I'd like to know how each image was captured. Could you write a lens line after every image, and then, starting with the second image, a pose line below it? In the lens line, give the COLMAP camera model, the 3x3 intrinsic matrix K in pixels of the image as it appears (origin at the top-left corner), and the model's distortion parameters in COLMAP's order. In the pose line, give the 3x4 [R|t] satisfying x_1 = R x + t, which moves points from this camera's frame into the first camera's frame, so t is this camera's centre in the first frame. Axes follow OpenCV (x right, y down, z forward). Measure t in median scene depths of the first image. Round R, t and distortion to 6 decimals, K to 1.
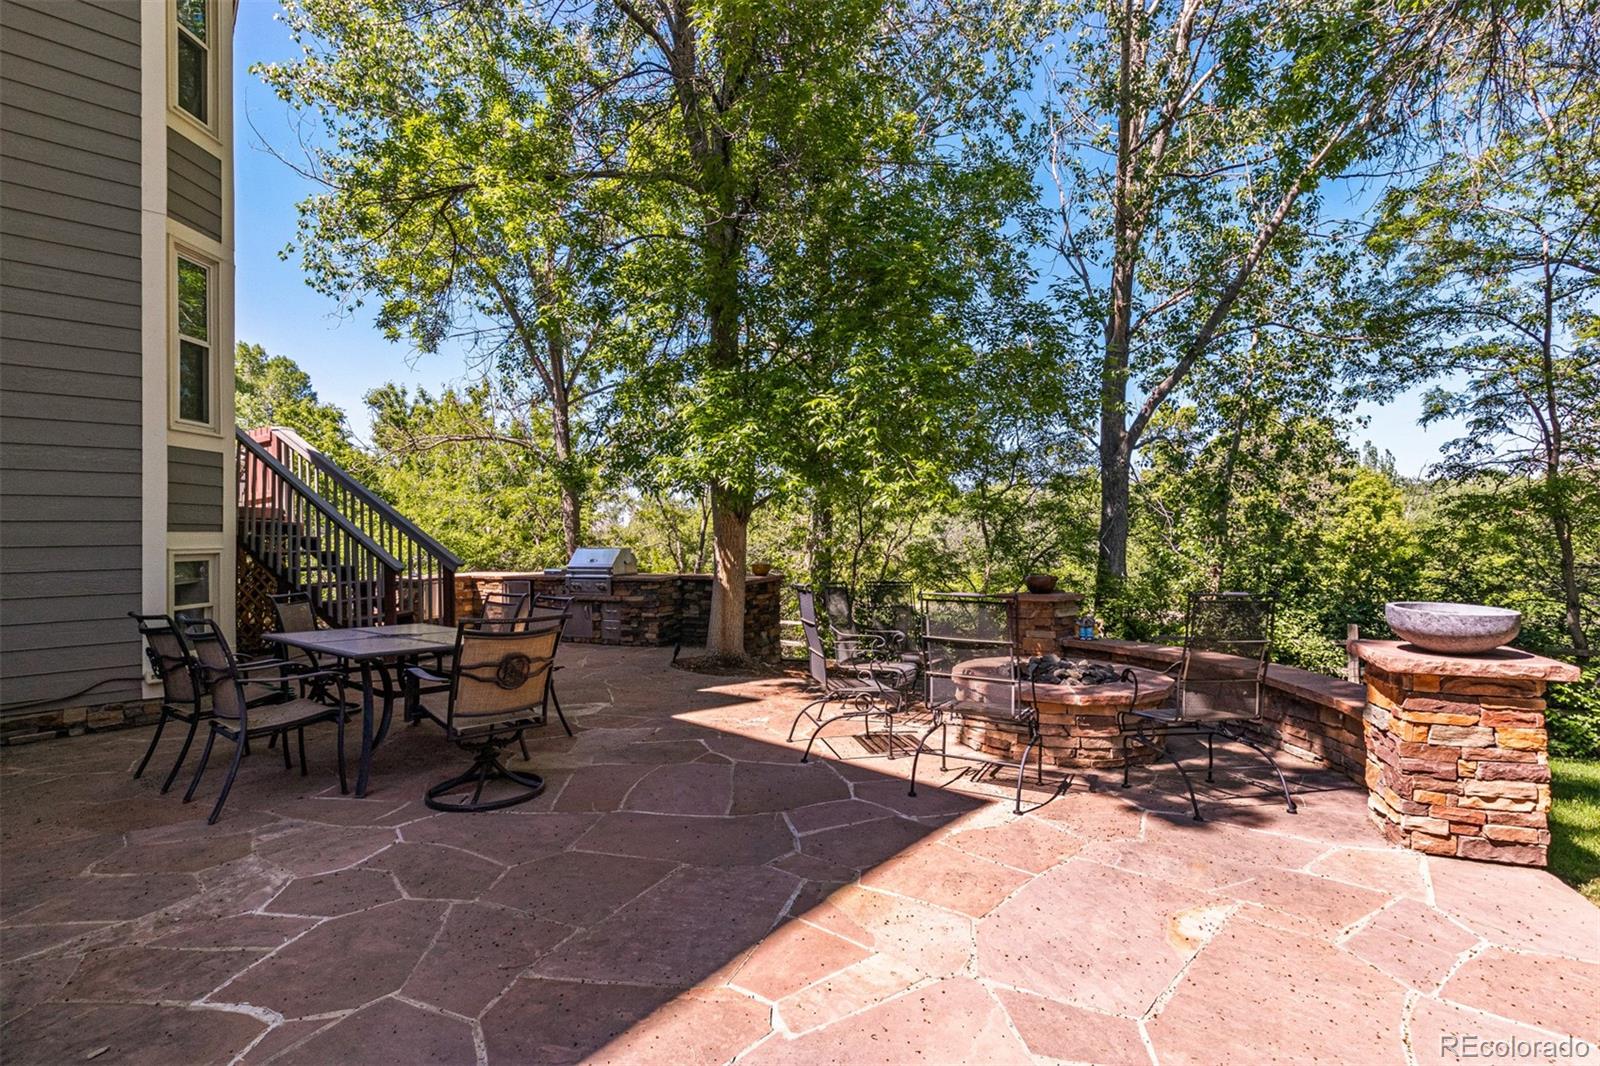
lens RADIAL K [[748.8, 0, 796.9], [0, 748.8, 557.1], [0, 0, 1]] dist [-0.008481, -0.000188]
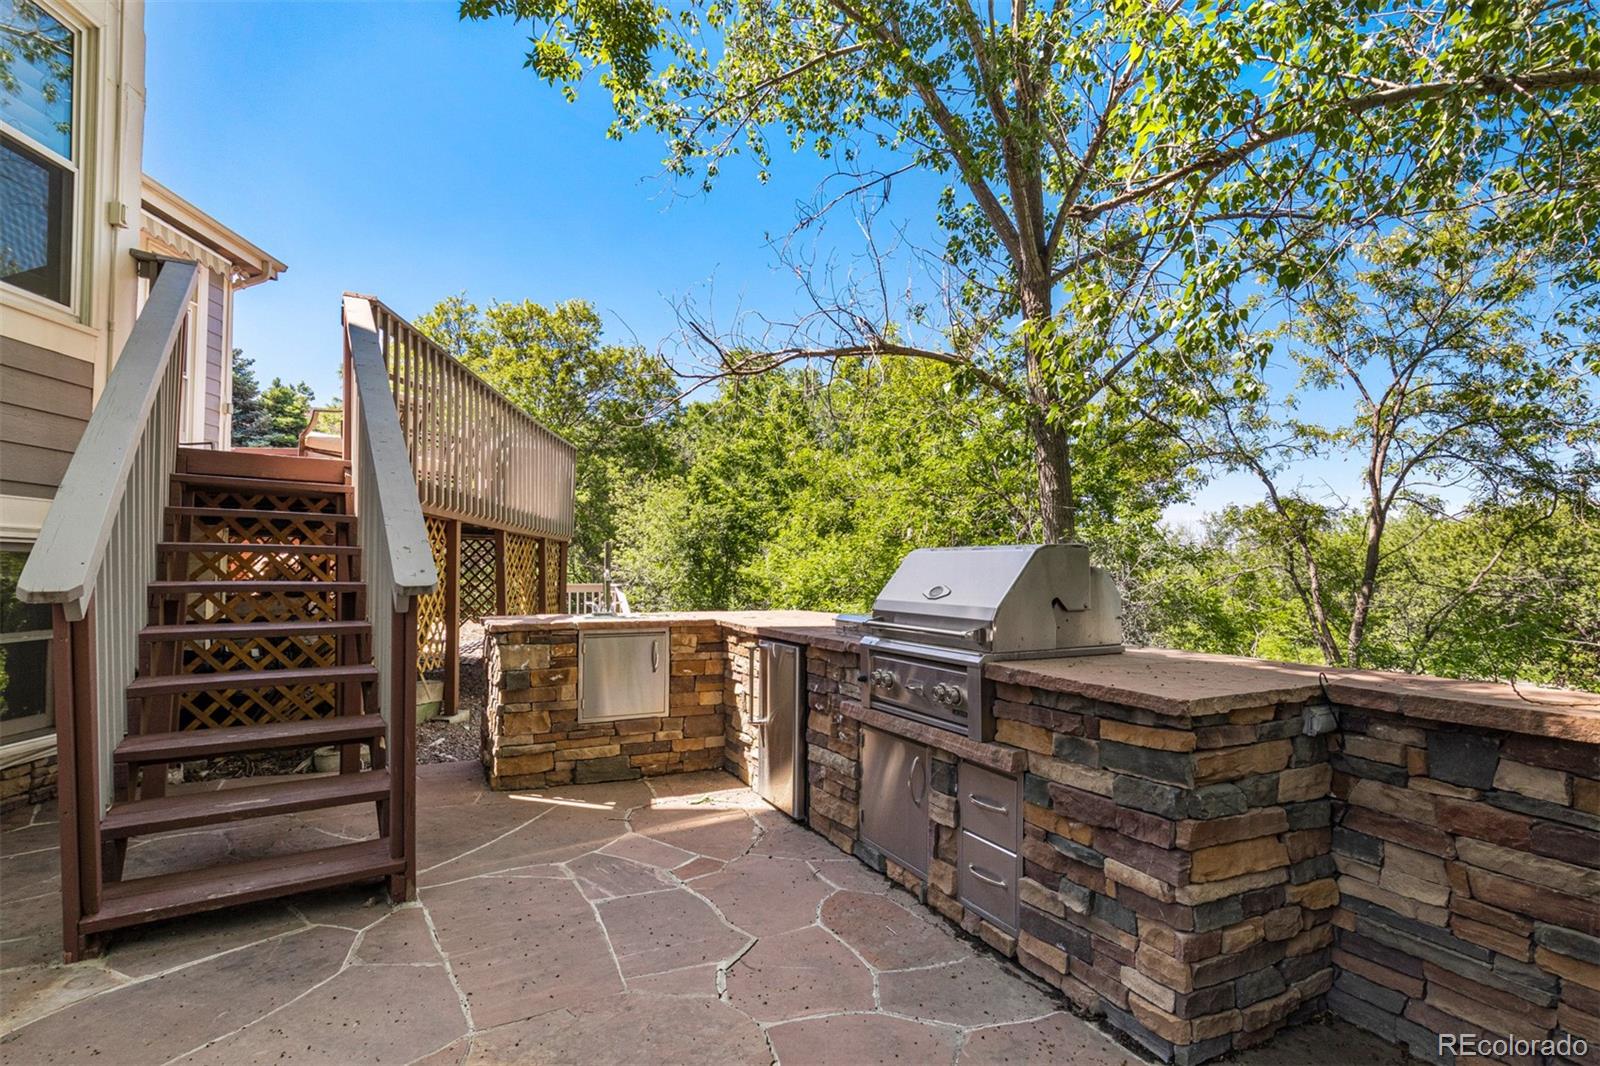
lens RADIAL K [[778.0, 0, 812.8], [0, 778.0, 532.9], [0, 0, 1]] dist [-0.002844, -0.000134]
pose [[0.746573, -0.013362, -0.665170, -0.113792], [-0.035780, 0.997545, -0.060198, 0.001447], [0.664341, 0.068742, 0.744262, 0.716980]]
